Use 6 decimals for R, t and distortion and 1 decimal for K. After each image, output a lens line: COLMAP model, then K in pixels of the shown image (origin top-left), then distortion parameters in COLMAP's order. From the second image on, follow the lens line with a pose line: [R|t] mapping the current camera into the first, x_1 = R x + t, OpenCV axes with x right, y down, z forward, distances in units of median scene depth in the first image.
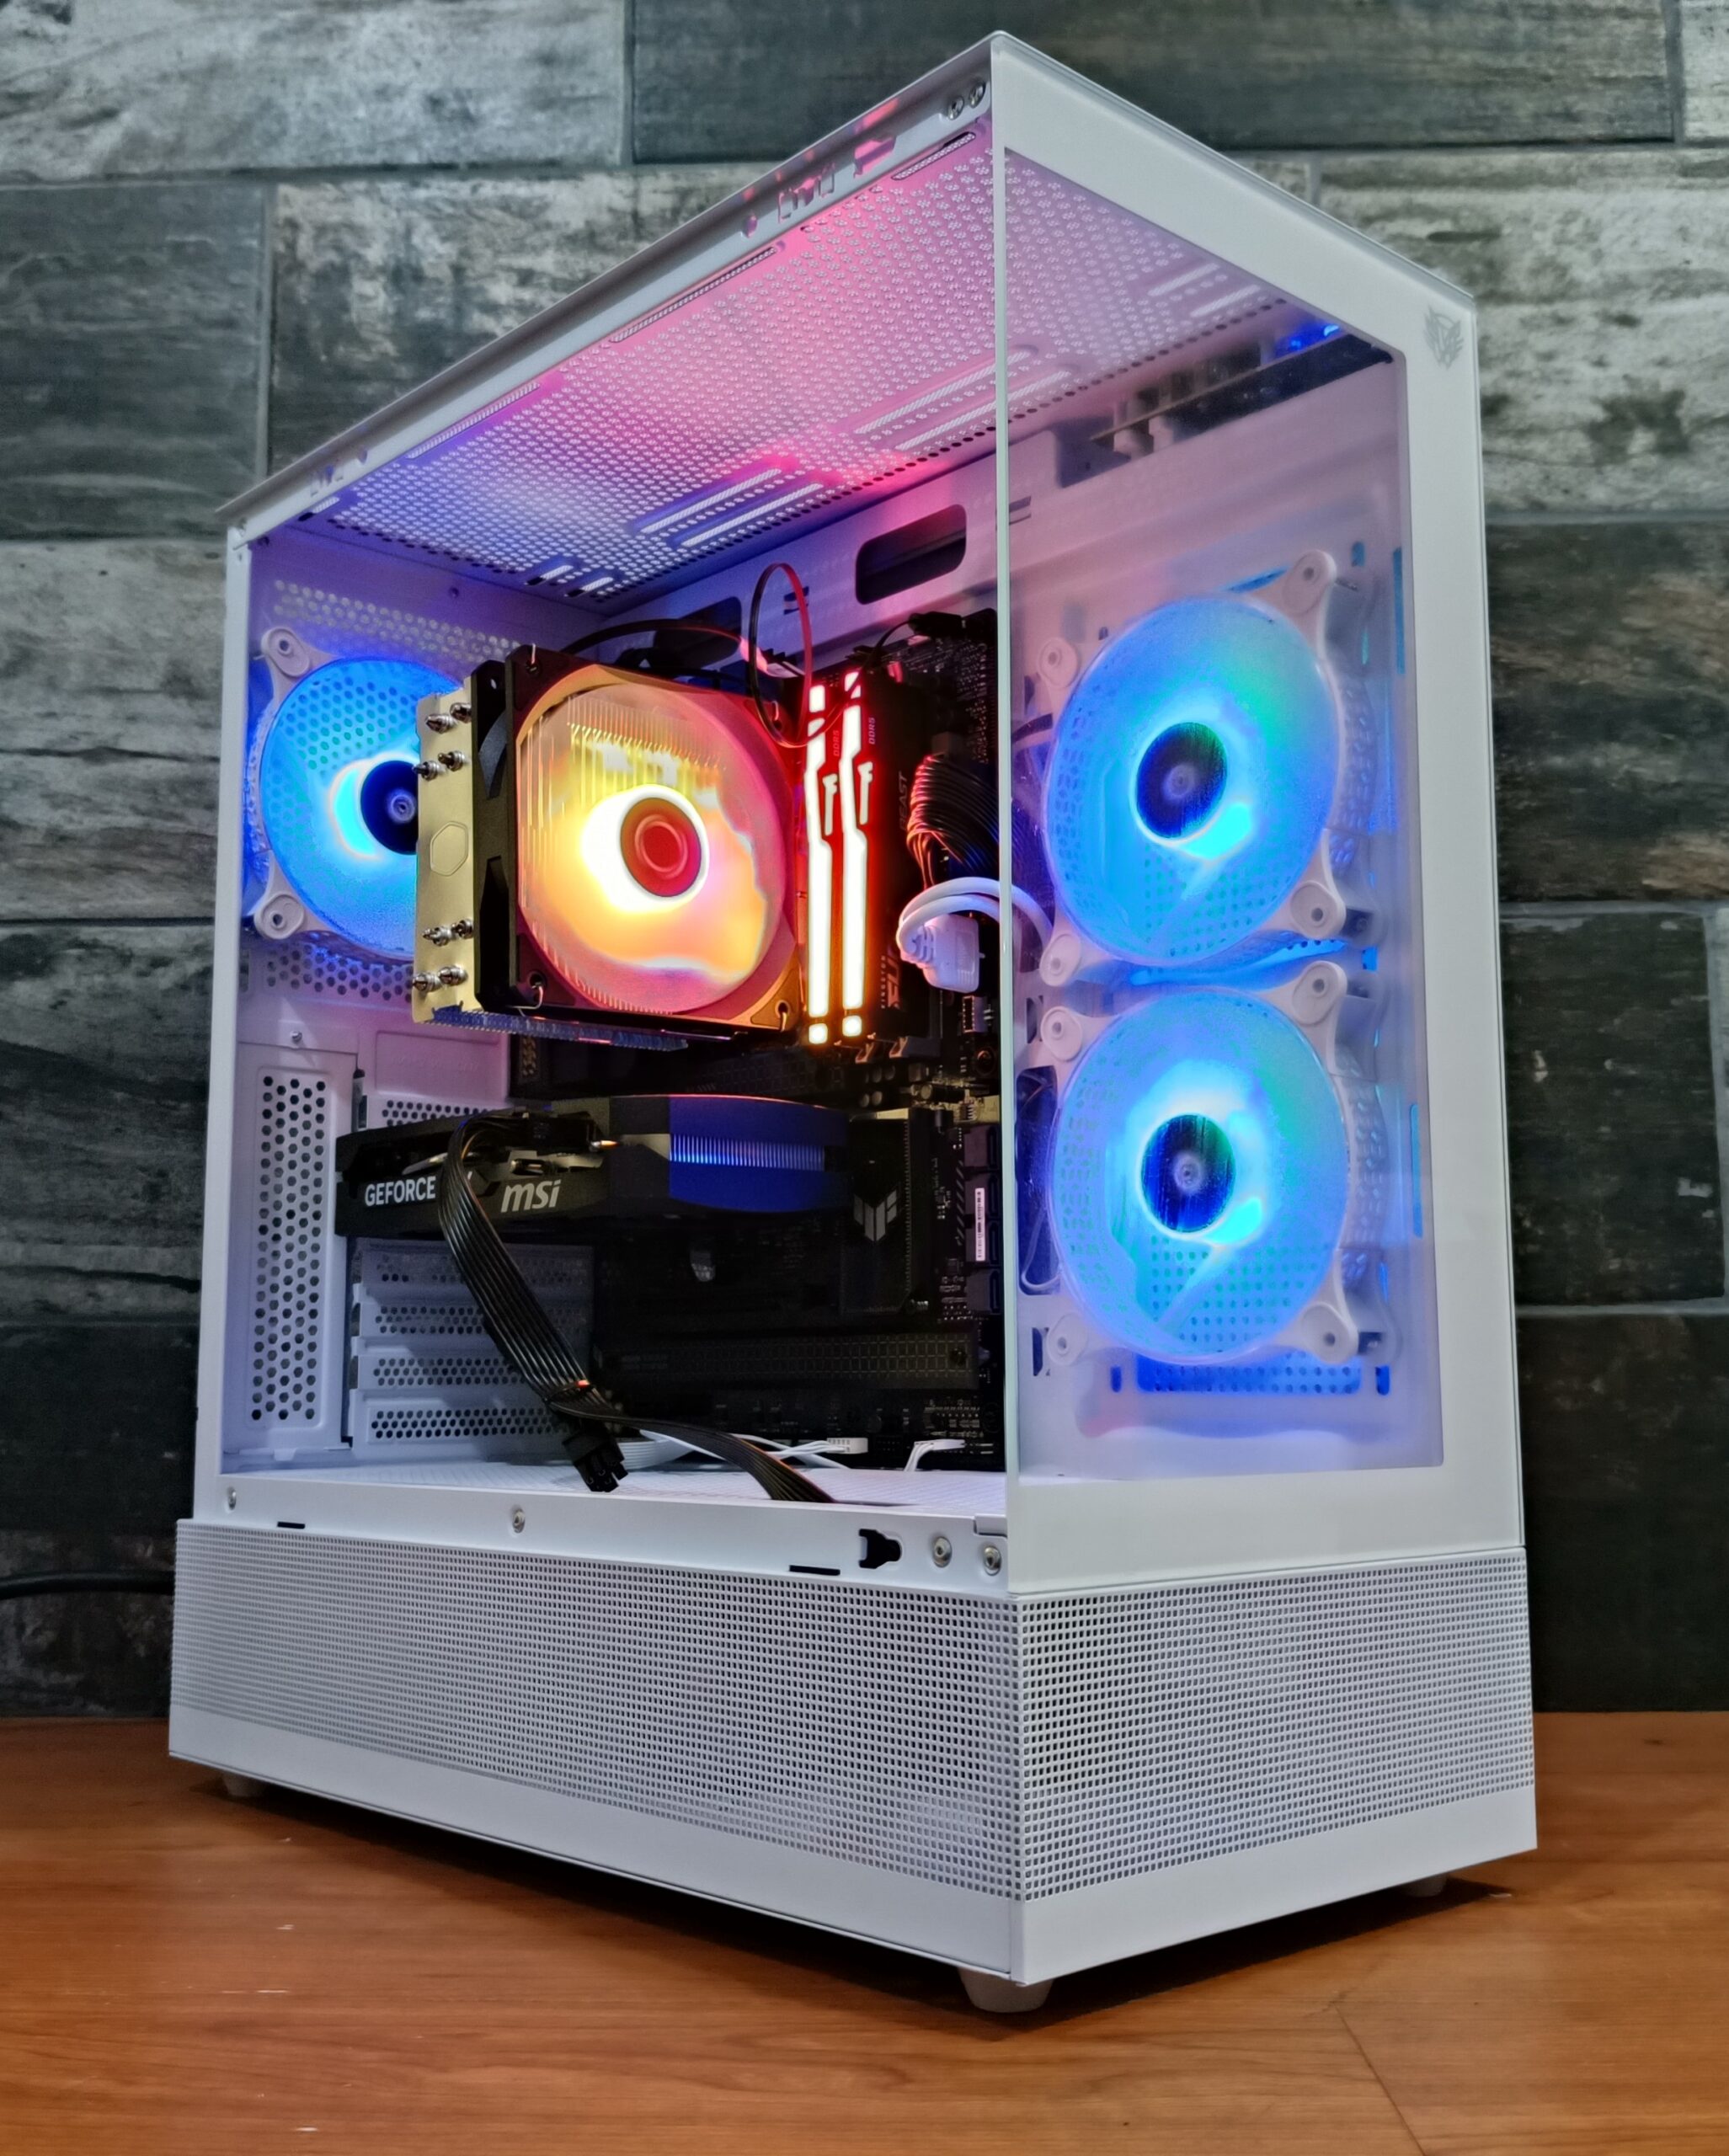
lens RADIAL K [[2271.7, 0, 900.7], [0, 2271.7, 1068.1], [0, 0, 1]] dist [0.040952, -0.126315]
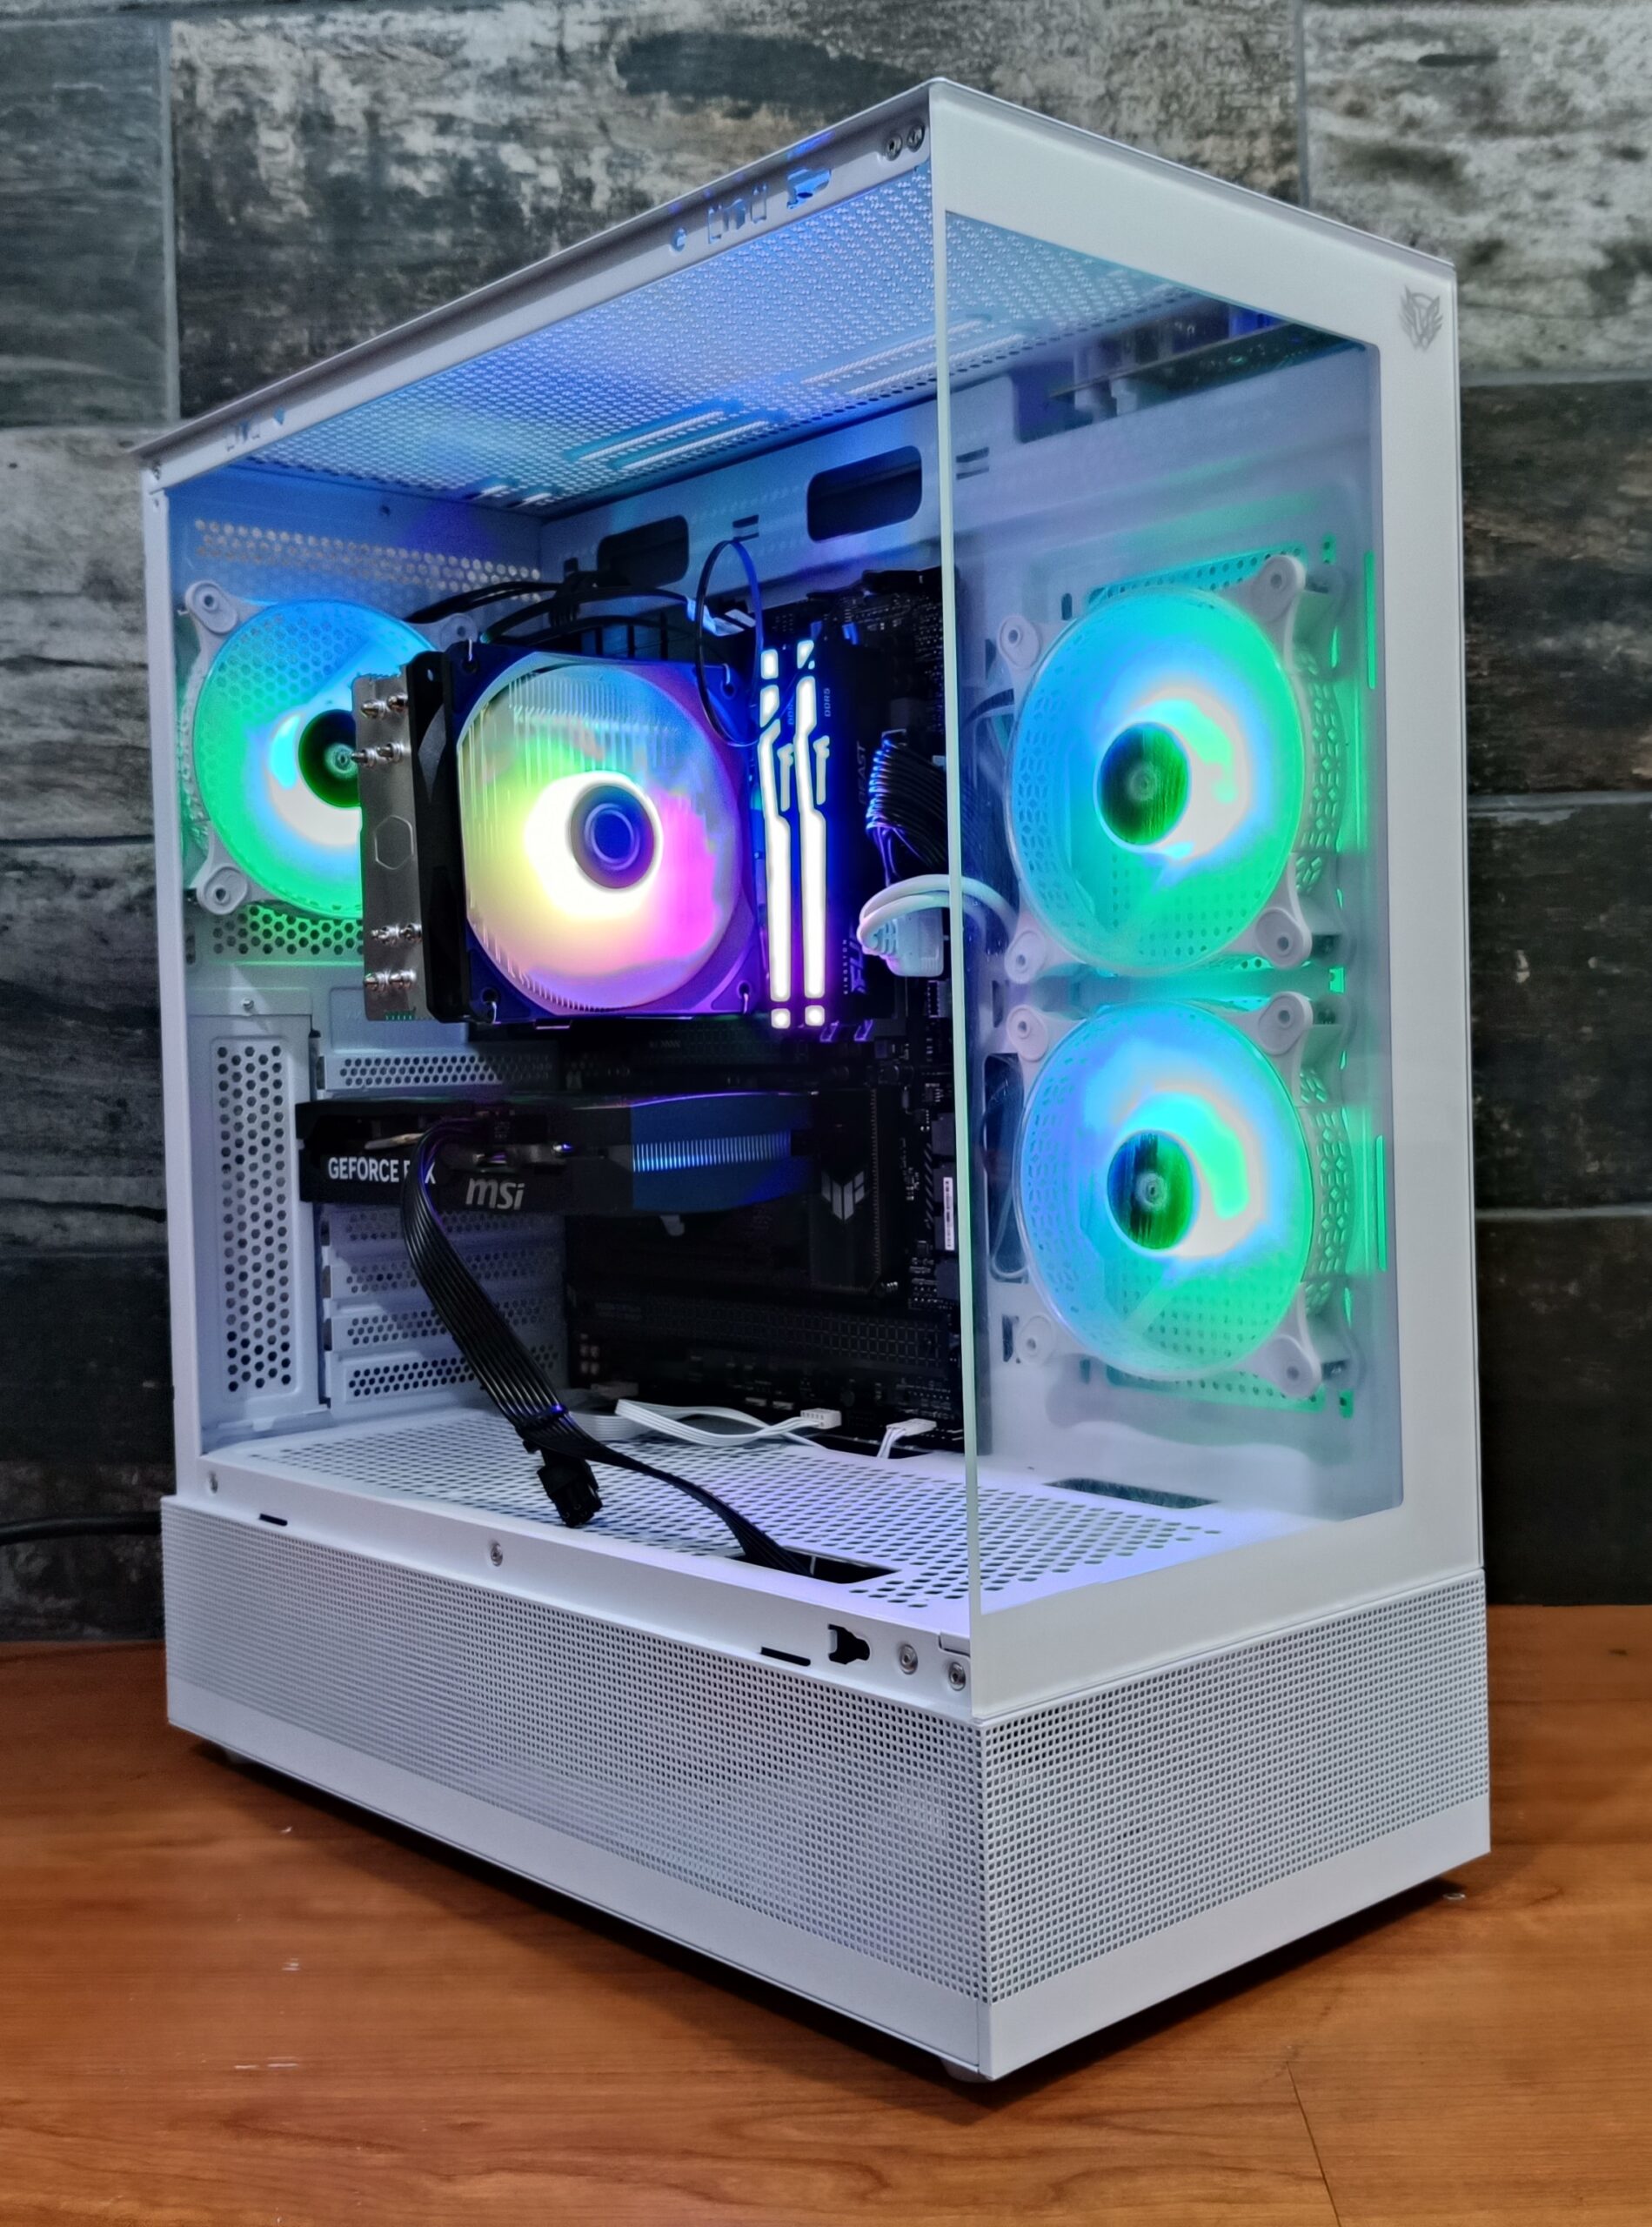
lens RADIAL K [[2365.5, 0, 912.3], [0, 2365.5, 1082.3], [0, 0, 1]] dist [0.026475, -0.107592]
pose [[0.999725, -0.022272, 0.007369, 0.009420], [0.020882, 0.987983, 0.153144, -0.109115], [-0.010692, -0.152948, 0.988176, -0.010527]]
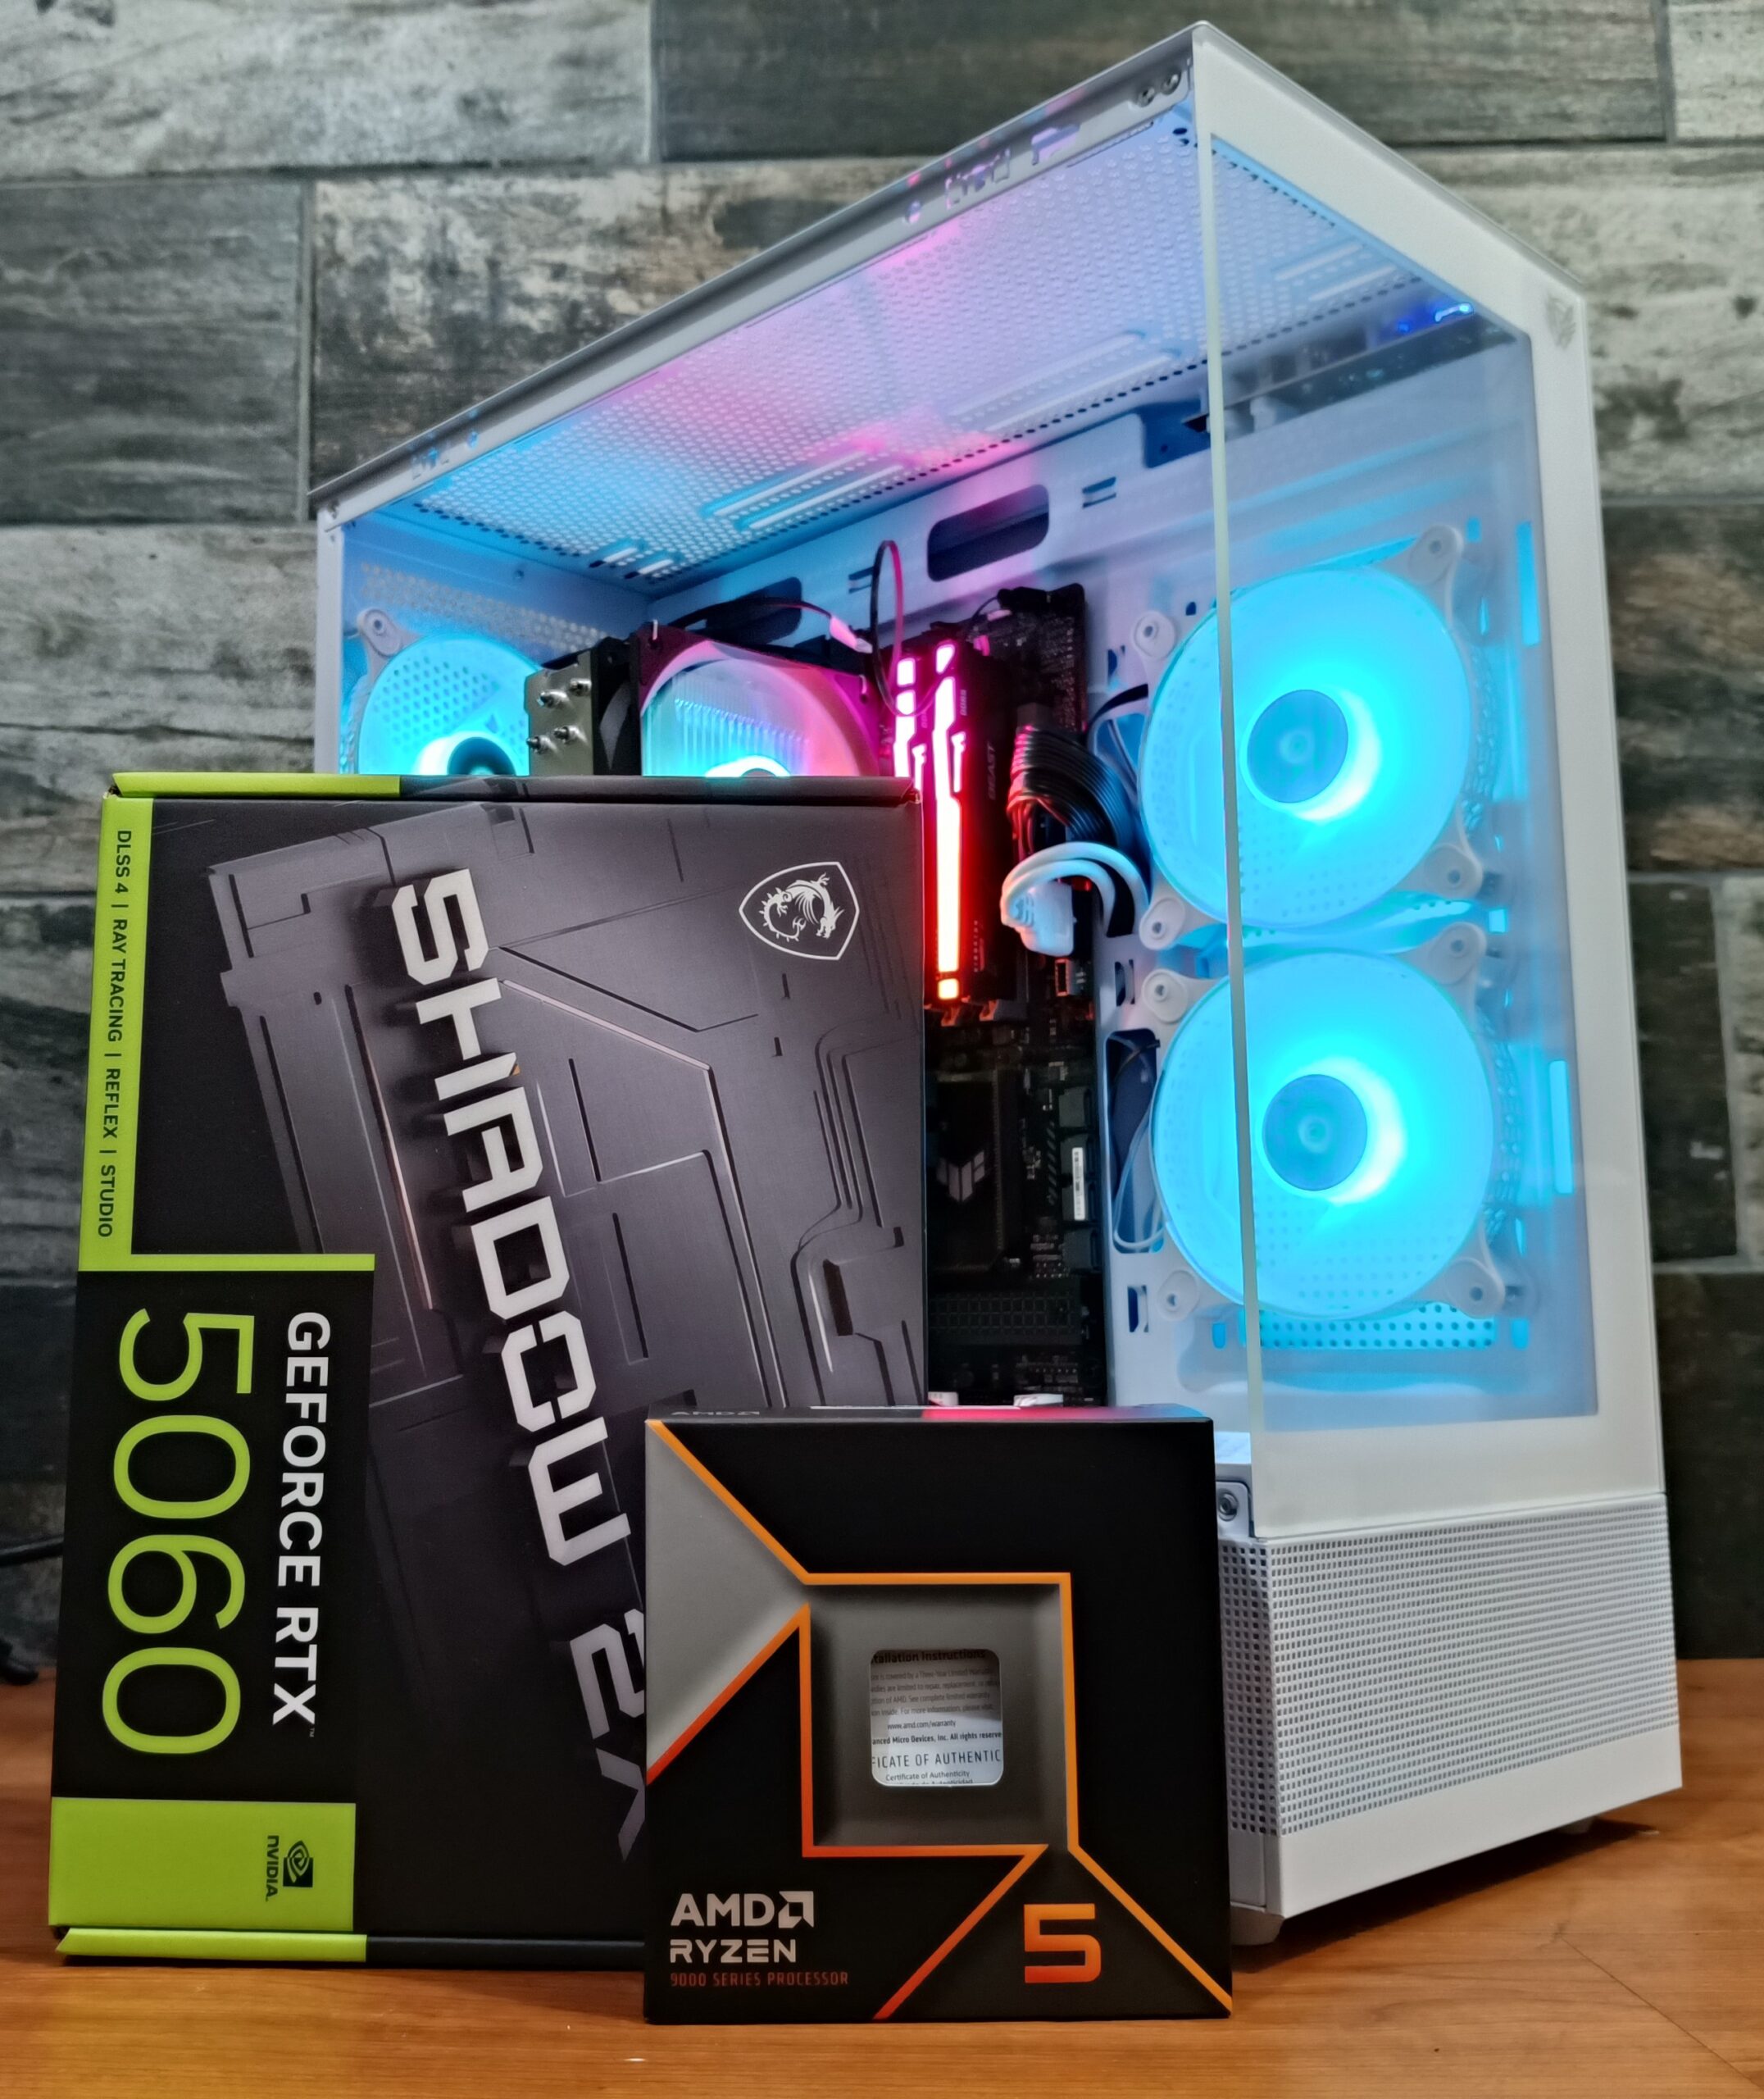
lens RADIAL K [[2210.1, 0, 709.4], [0, 2210.1, 1024.8], [0, 0, 1]] dist [0.044803, -0.135617]
pose [[0.999999, -0.001291, -0.000834, -0.098418], [0.001282, 0.999943, -0.010641, 0.006011], [0.000847, 0.010640, 0.999943, -0.002982]]
